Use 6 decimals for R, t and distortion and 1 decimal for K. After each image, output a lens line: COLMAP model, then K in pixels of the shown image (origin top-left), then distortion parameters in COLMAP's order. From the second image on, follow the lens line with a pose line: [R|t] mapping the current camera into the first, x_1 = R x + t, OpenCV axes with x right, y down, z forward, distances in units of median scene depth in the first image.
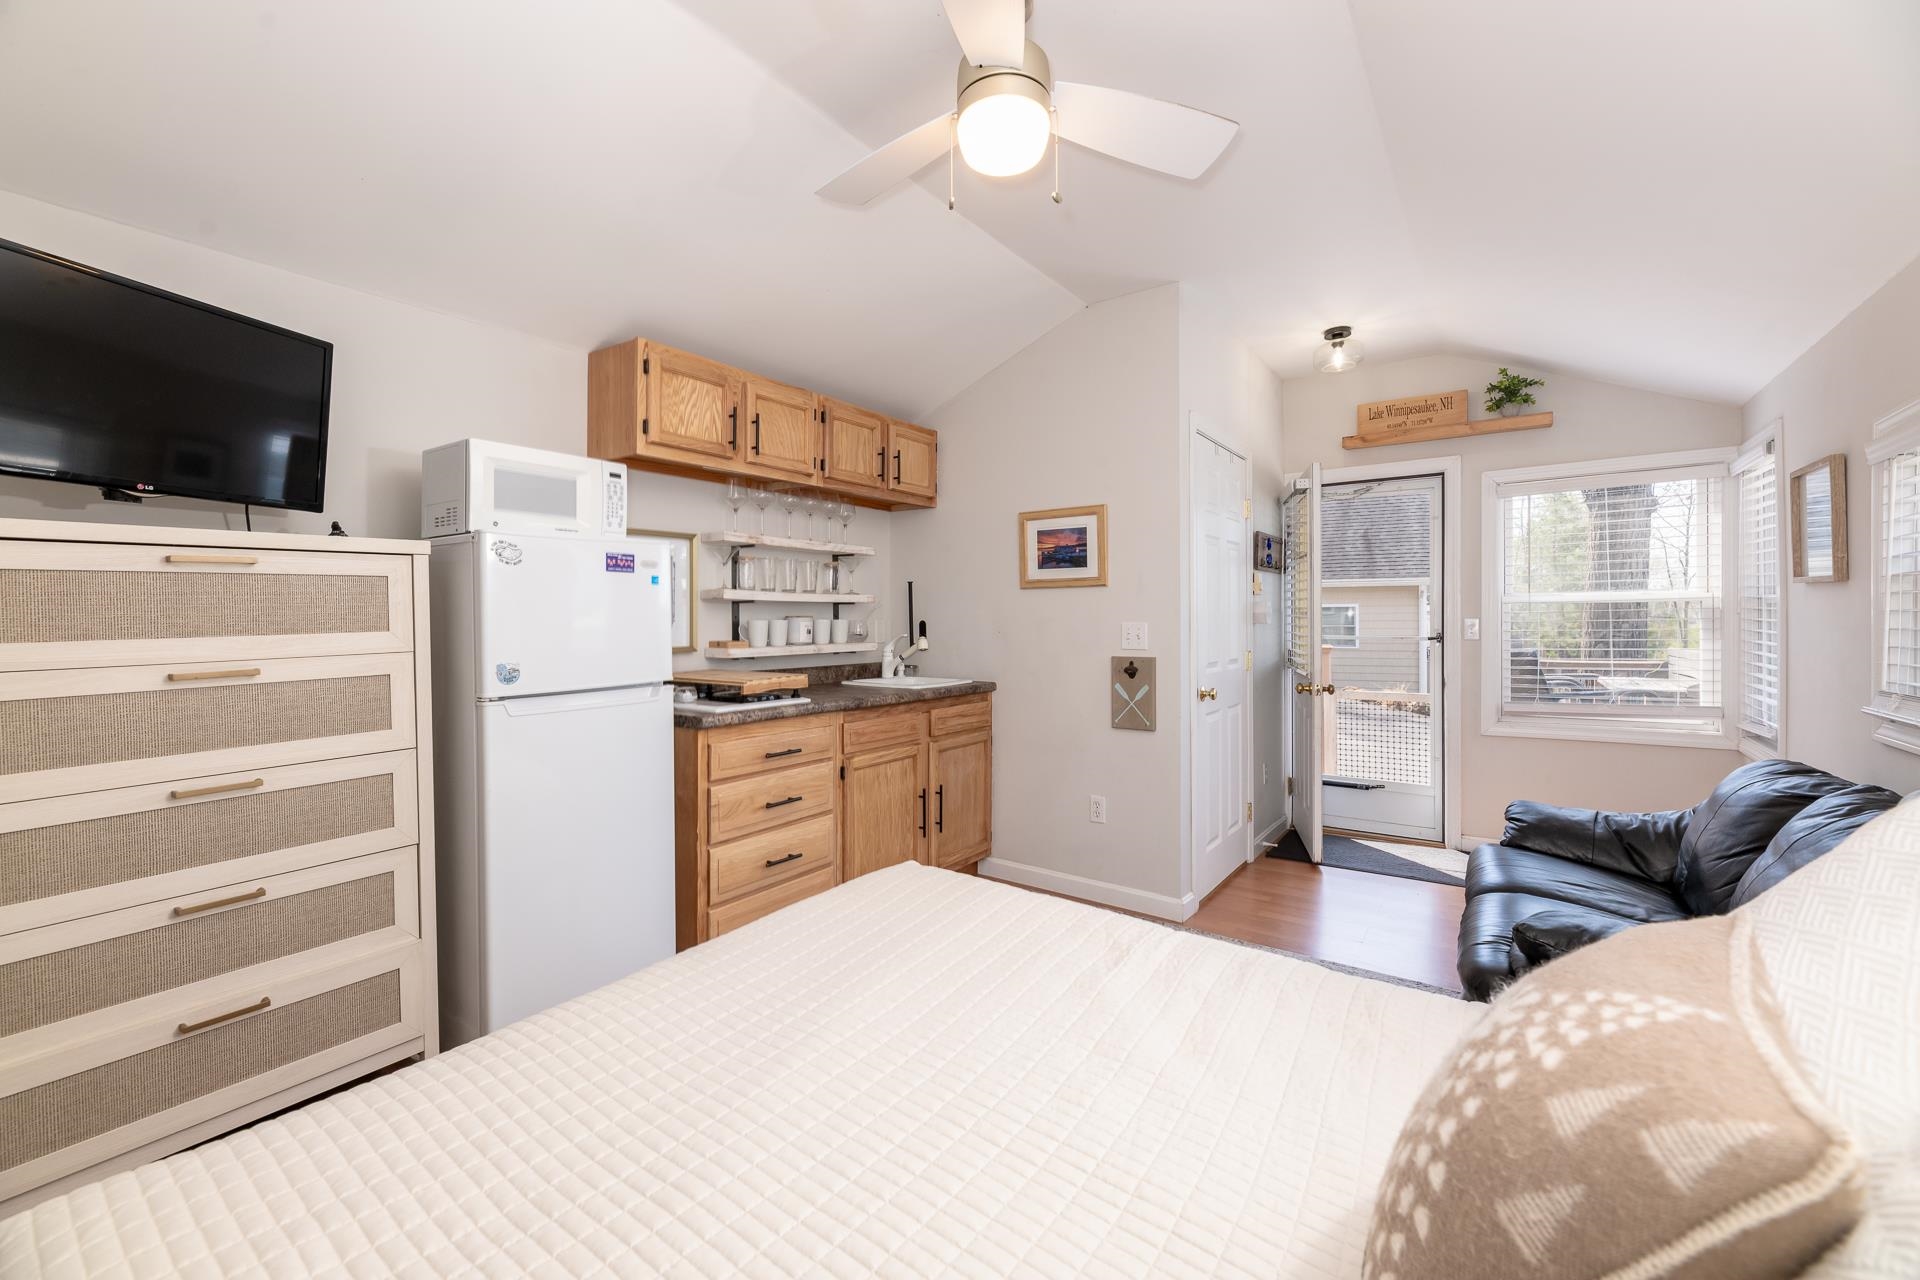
lens RADIAL K [[786.7, 0, 932.8], [0, 786.7, 626.7], [0, 0, 1]] dist [0.024127, 0.000003]
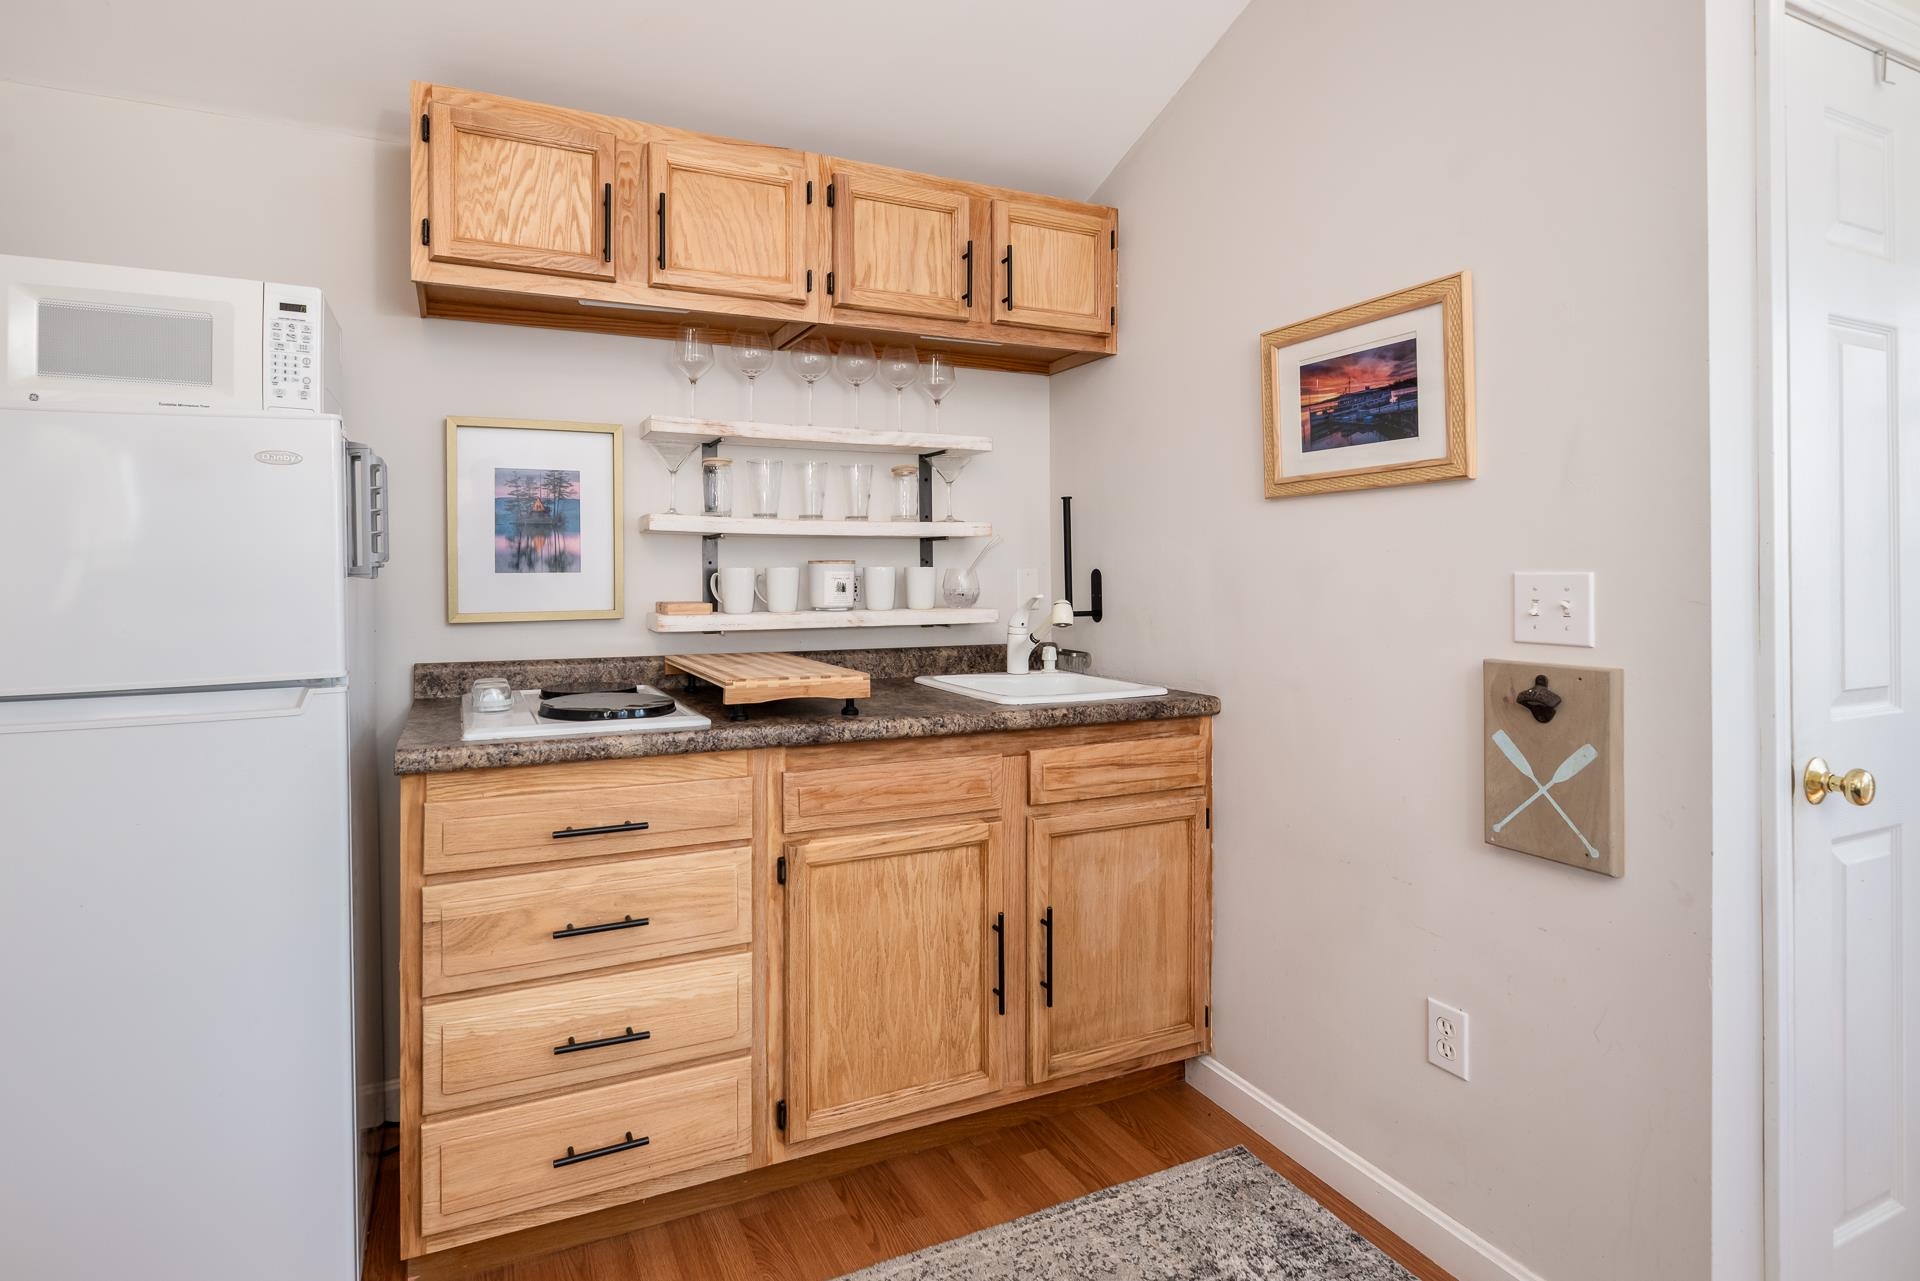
lens RADIAL K [[905.0, 0, 838.9], [0, 905.0, 573.6], [0, 0, 1]] dist [0.000118, 0.000550]
pose [[0.856714, 0.001571, -0.515790, 0.181537], [-0.005527, 0.999966, -0.006135, -0.000052], [0.515762, 0.008107, 0.856693, 0.445904]]
